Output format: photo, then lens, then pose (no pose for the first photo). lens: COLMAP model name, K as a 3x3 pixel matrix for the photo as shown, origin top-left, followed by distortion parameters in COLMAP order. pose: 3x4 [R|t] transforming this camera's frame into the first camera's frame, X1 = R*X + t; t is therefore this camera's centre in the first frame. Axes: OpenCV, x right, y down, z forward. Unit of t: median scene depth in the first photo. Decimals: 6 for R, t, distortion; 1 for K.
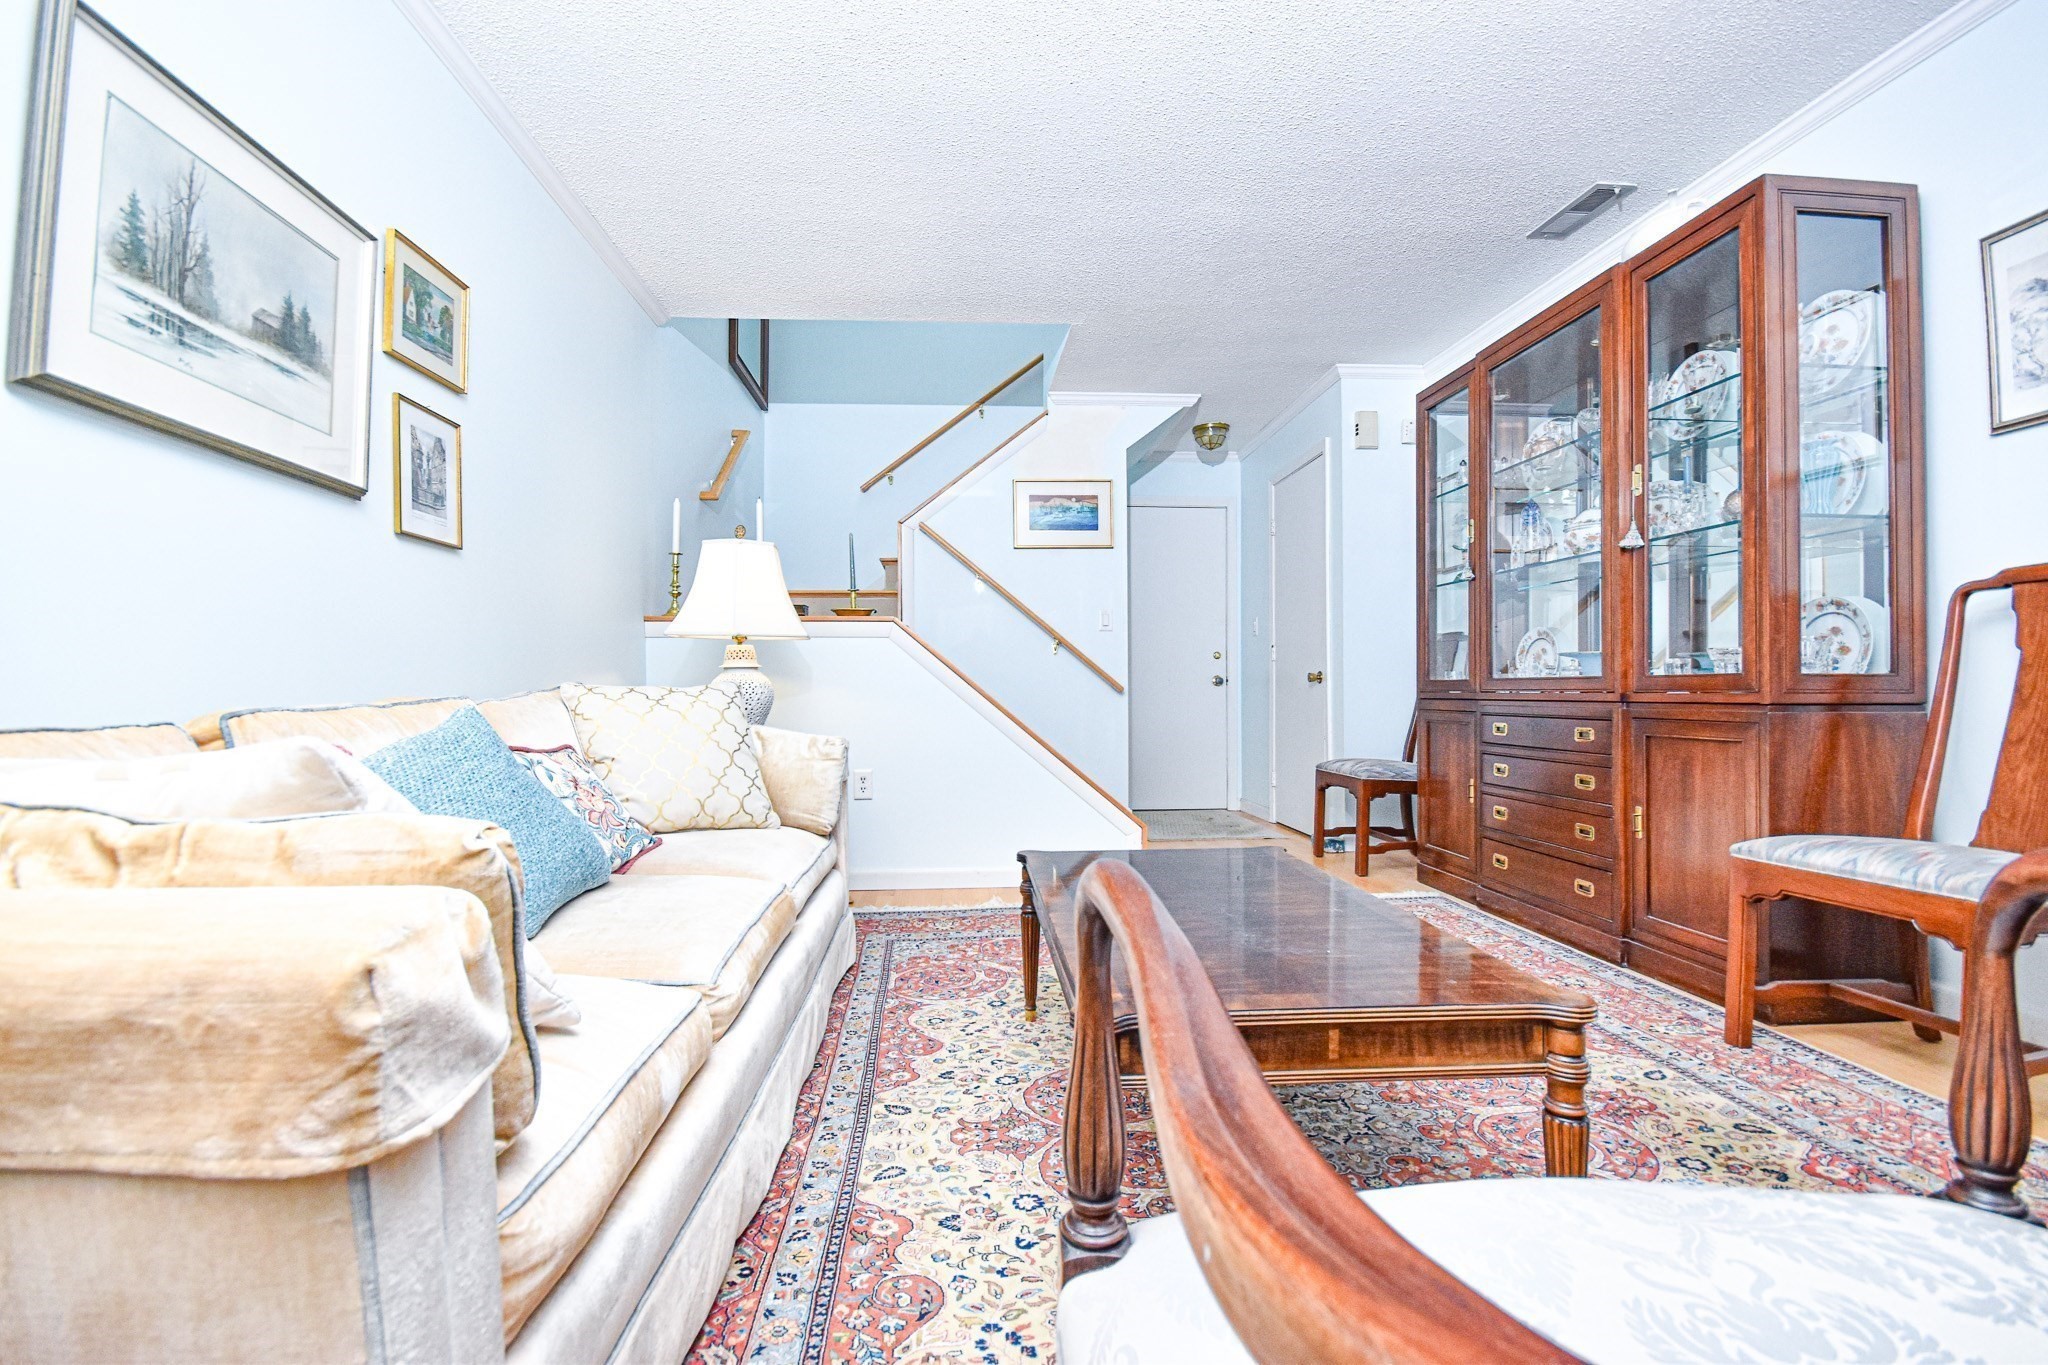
lens RADIAL K [[923.6, 0, 1028.8], [0, 923.6, 685.7], [0, 0, 1]] dist [0.008470, -0.006924]
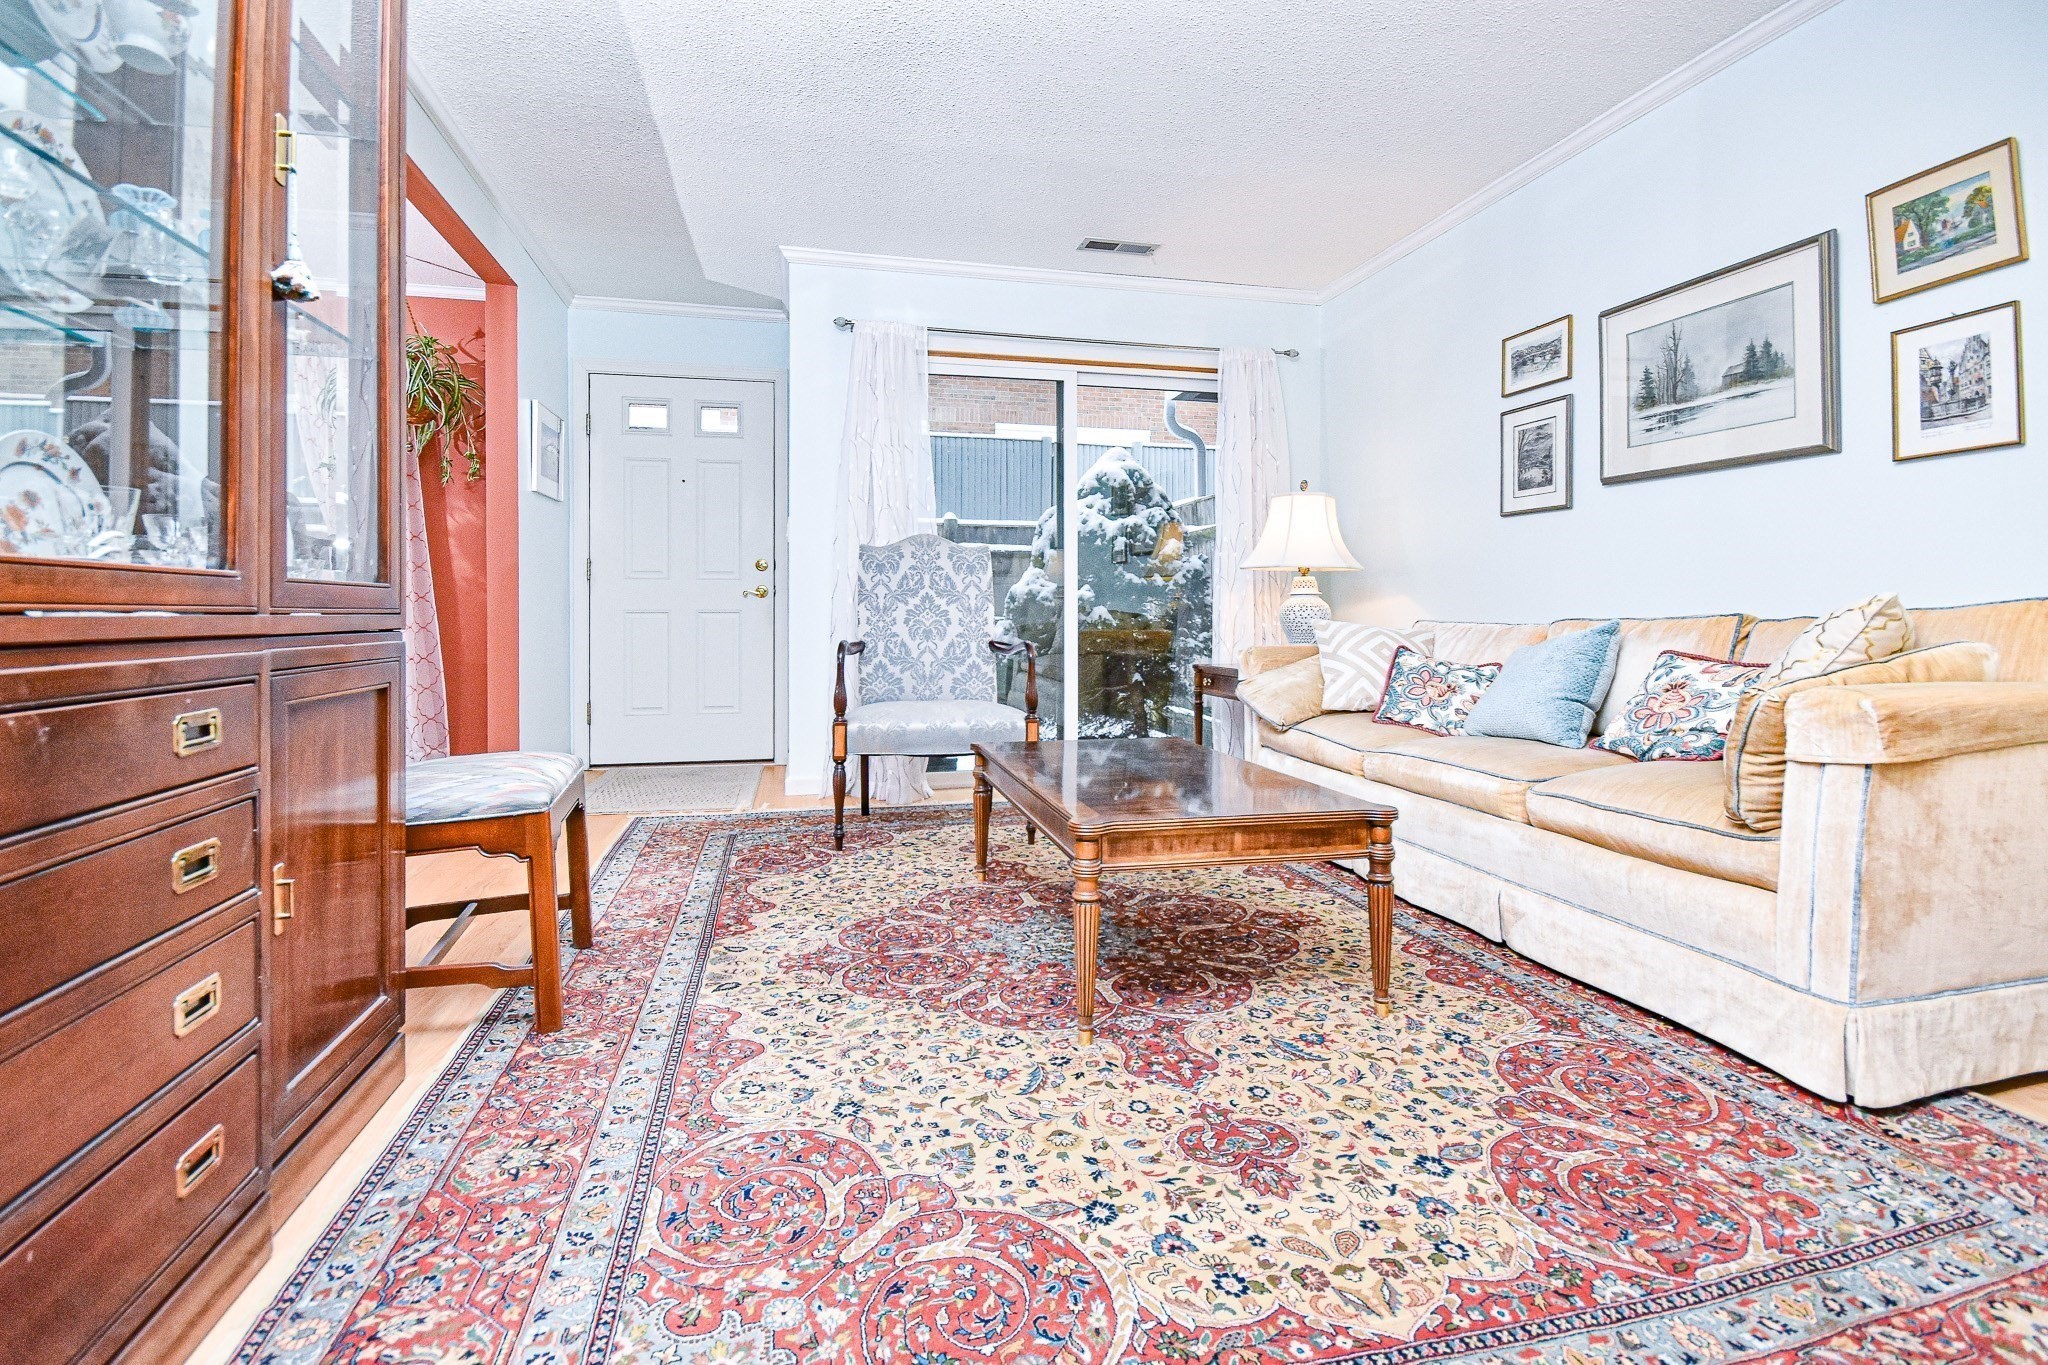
lens RADIAL K [[923.6, 0, 1014.7], [0, 923.6, 614.0], [0, 0, 1]] dist [0.008470, -0.006924]
pose [[-0.991453, 0.000048, -0.130465, 0.439977], [0.000860, 0.999981, -0.006171, 0.015622], [0.130462, -0.006230, -0.991434, 1.820605]]
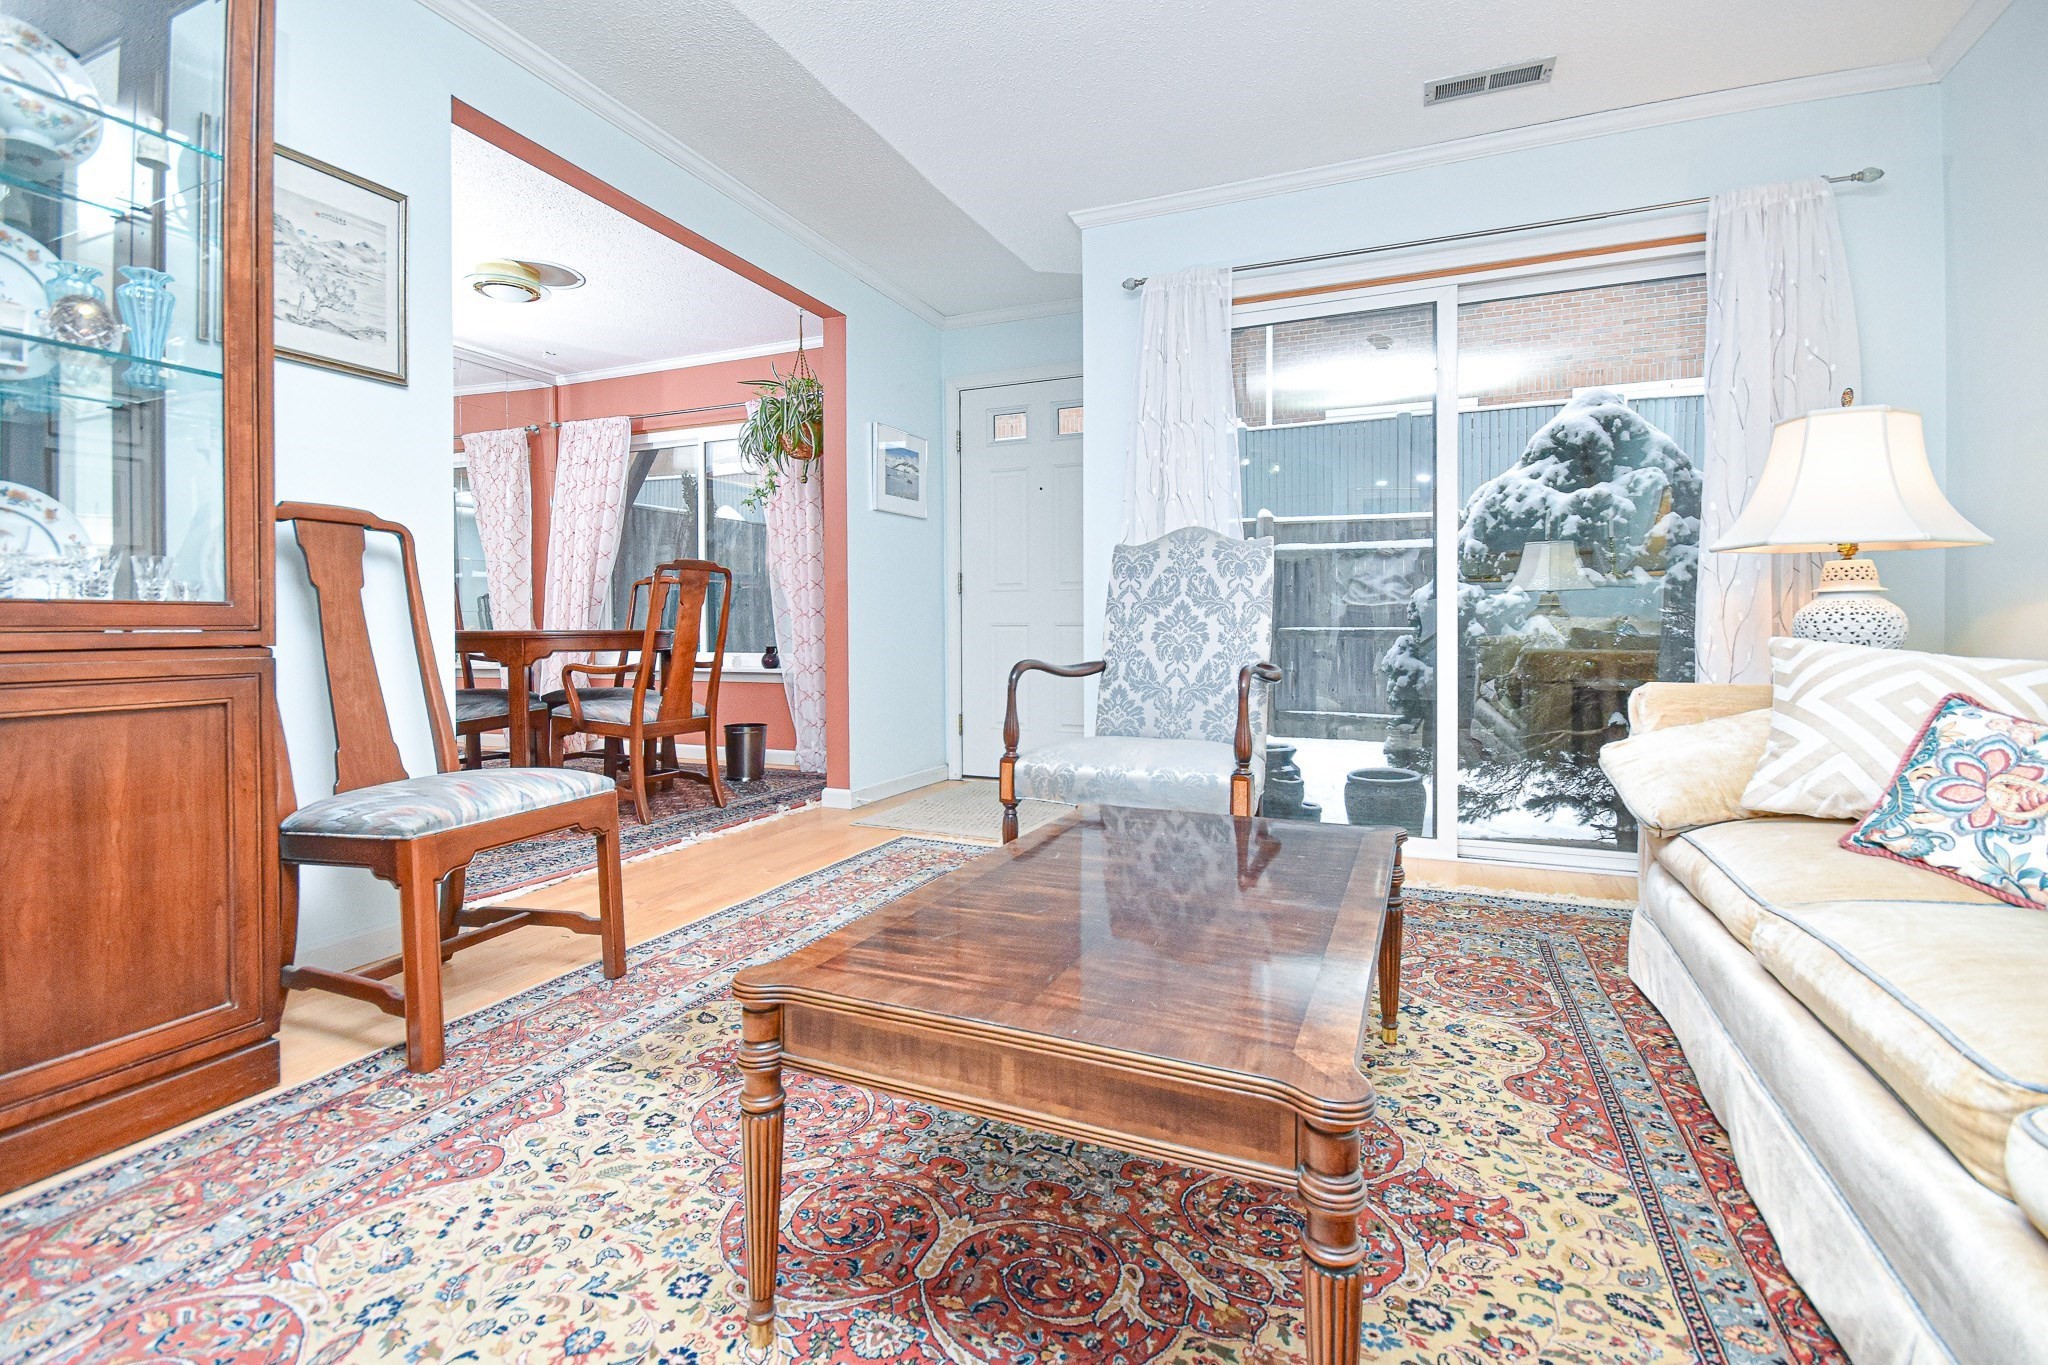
lens RADIAL K [[923.6, 0, 1023.2], [0, 923.6, 635.5], [0, 0, 1]] dist [0.008470, -0.006924]
pose [[-0.882565, -0.002470, 0.470184, -0.059855], [-0.000641, 0.999992, 0.004050, 0.010641], [-0.470190, 0.003273, -0.882559, 1.406171]]
